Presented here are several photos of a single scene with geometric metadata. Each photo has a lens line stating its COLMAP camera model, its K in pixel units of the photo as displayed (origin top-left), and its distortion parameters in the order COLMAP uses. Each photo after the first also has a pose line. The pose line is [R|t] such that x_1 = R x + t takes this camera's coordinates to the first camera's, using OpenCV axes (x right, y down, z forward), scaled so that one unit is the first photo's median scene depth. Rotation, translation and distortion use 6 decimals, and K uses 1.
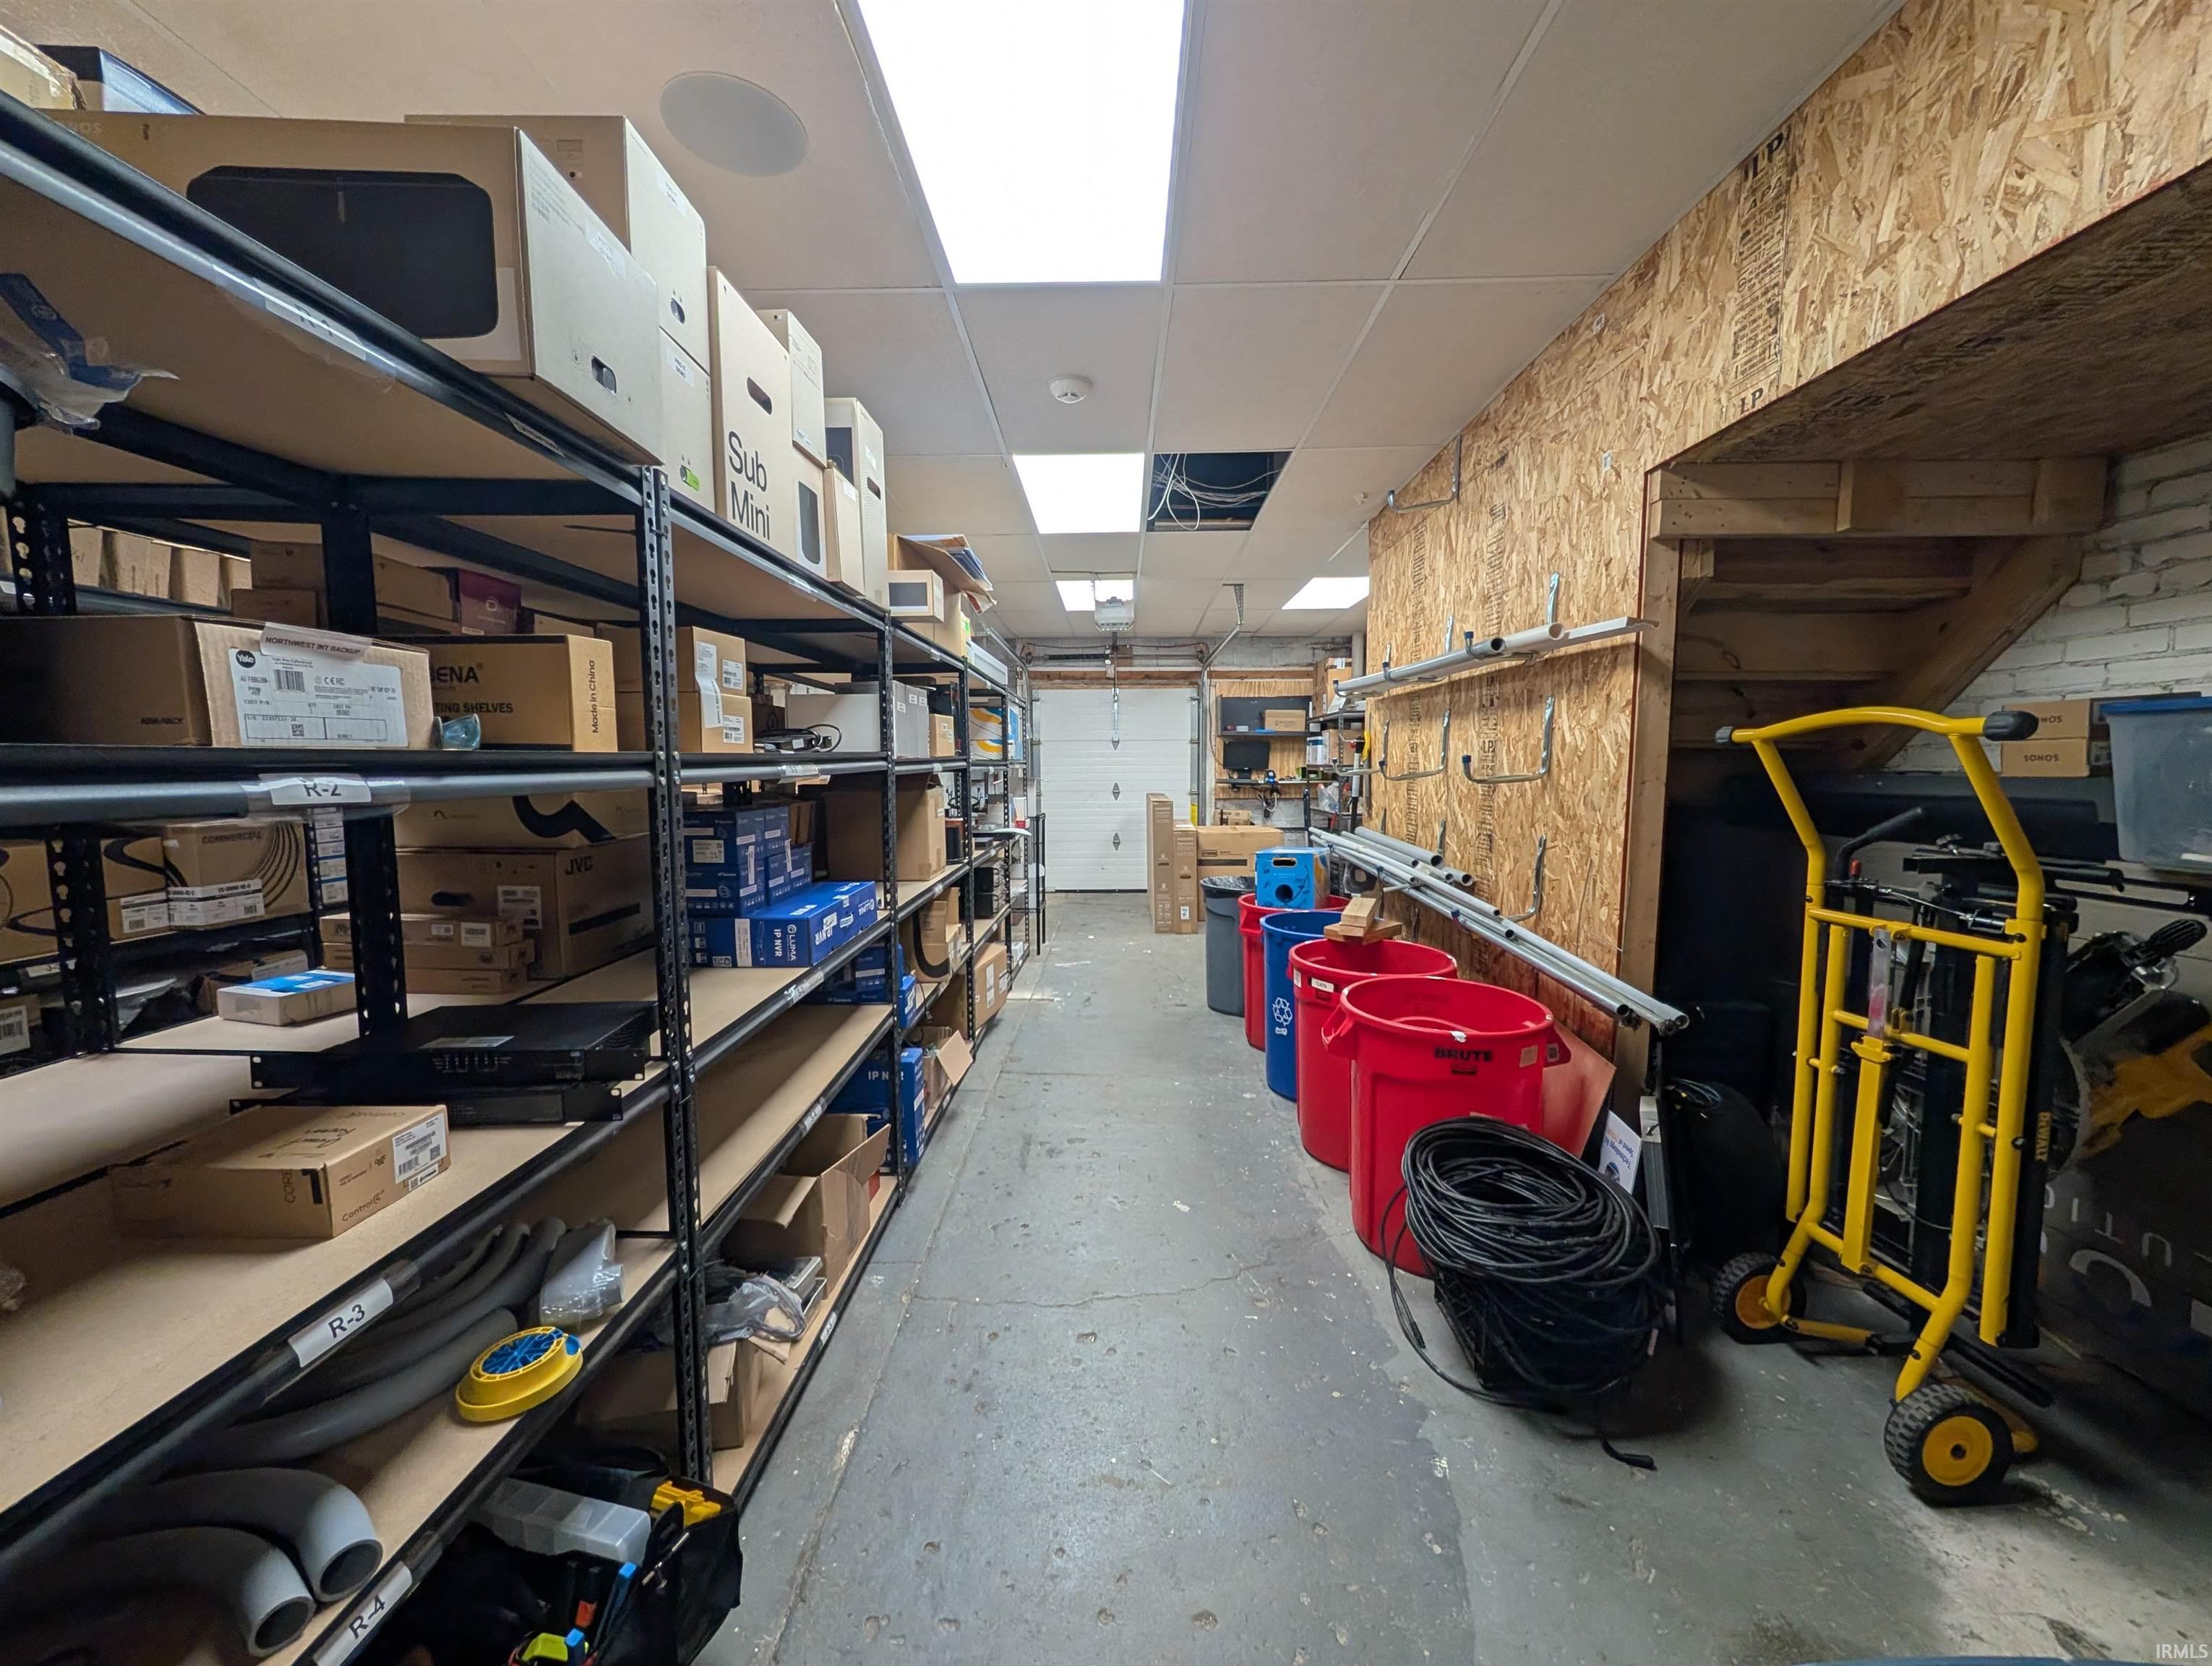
lens RADIAL K [[837.5, 0, 1108.2], [0, 837.5, 834.8], [0, 0, 1]] dist [0.001686, -0.000325]
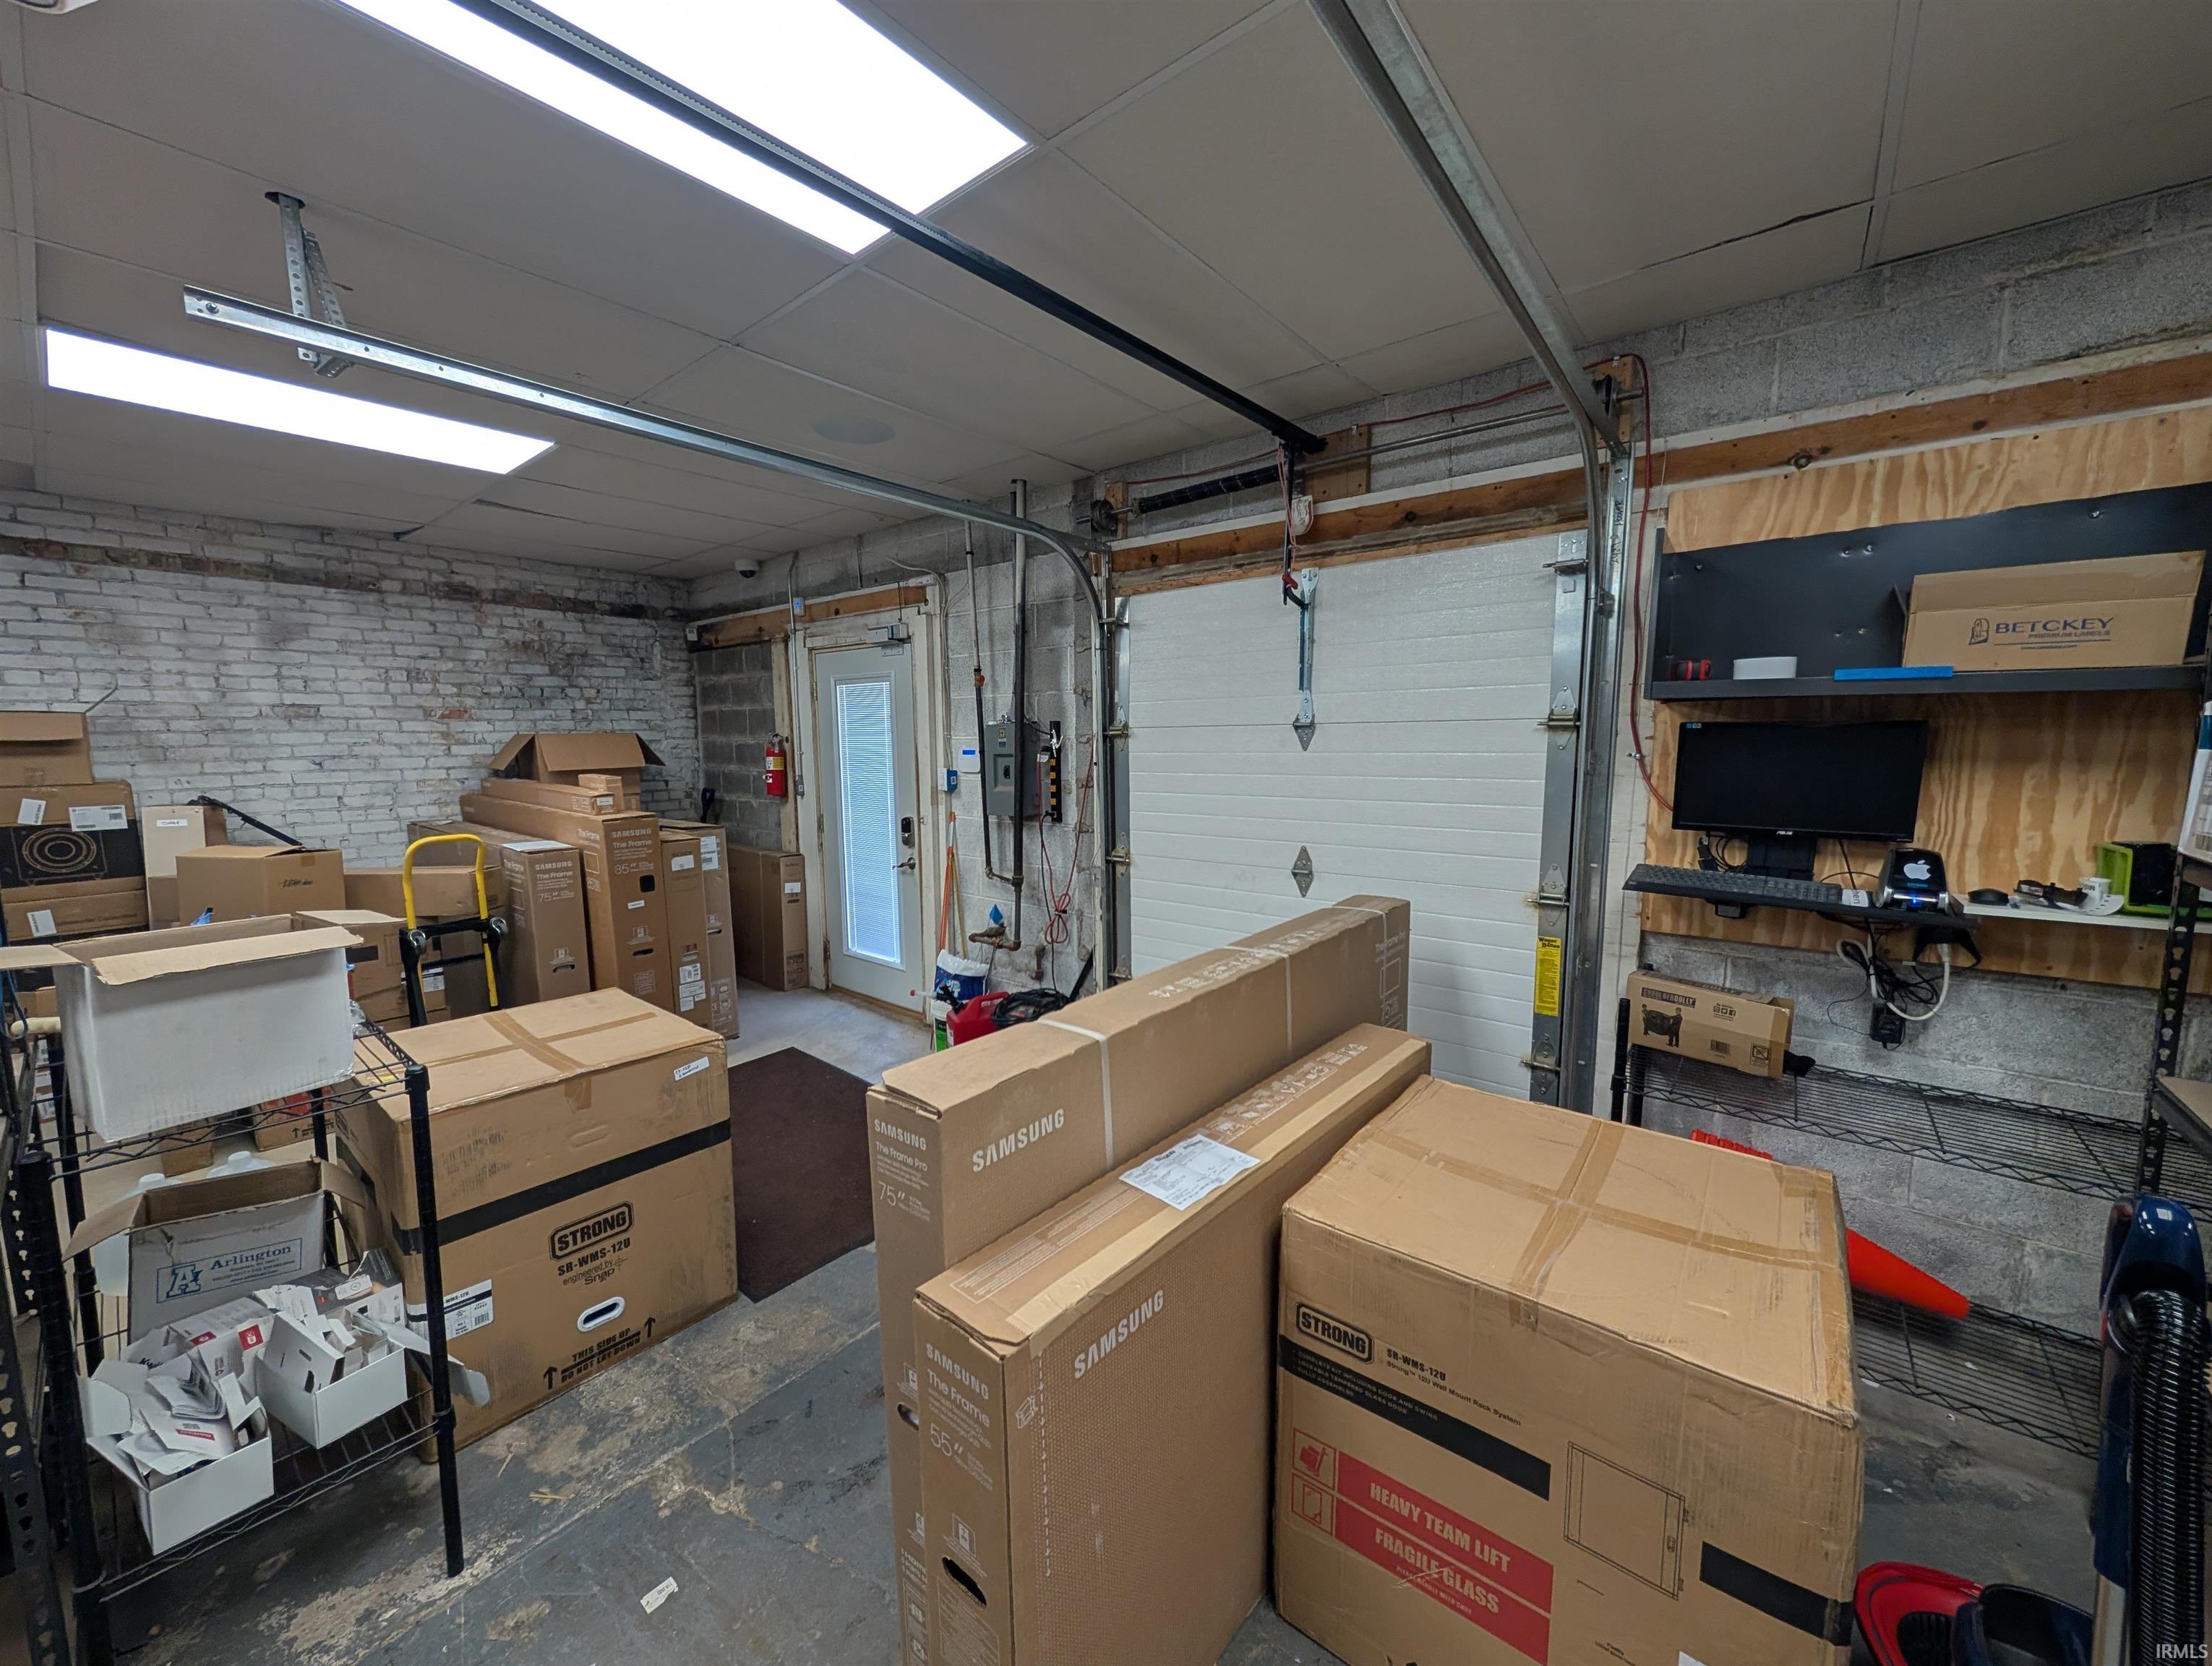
lens RADIAL K [[837.5, 0, 1103.5], [0, 837.5, 832.0], [0, 0, 1]] dist [0.001686, -0.000325]
pose [[0.786297, 0.068009, -0.614094, 0.158039], [-0.047941, 0.997643, 0.049101, -0.081517], [0.615986, -0.009168, 0.787704, 0.684007]]
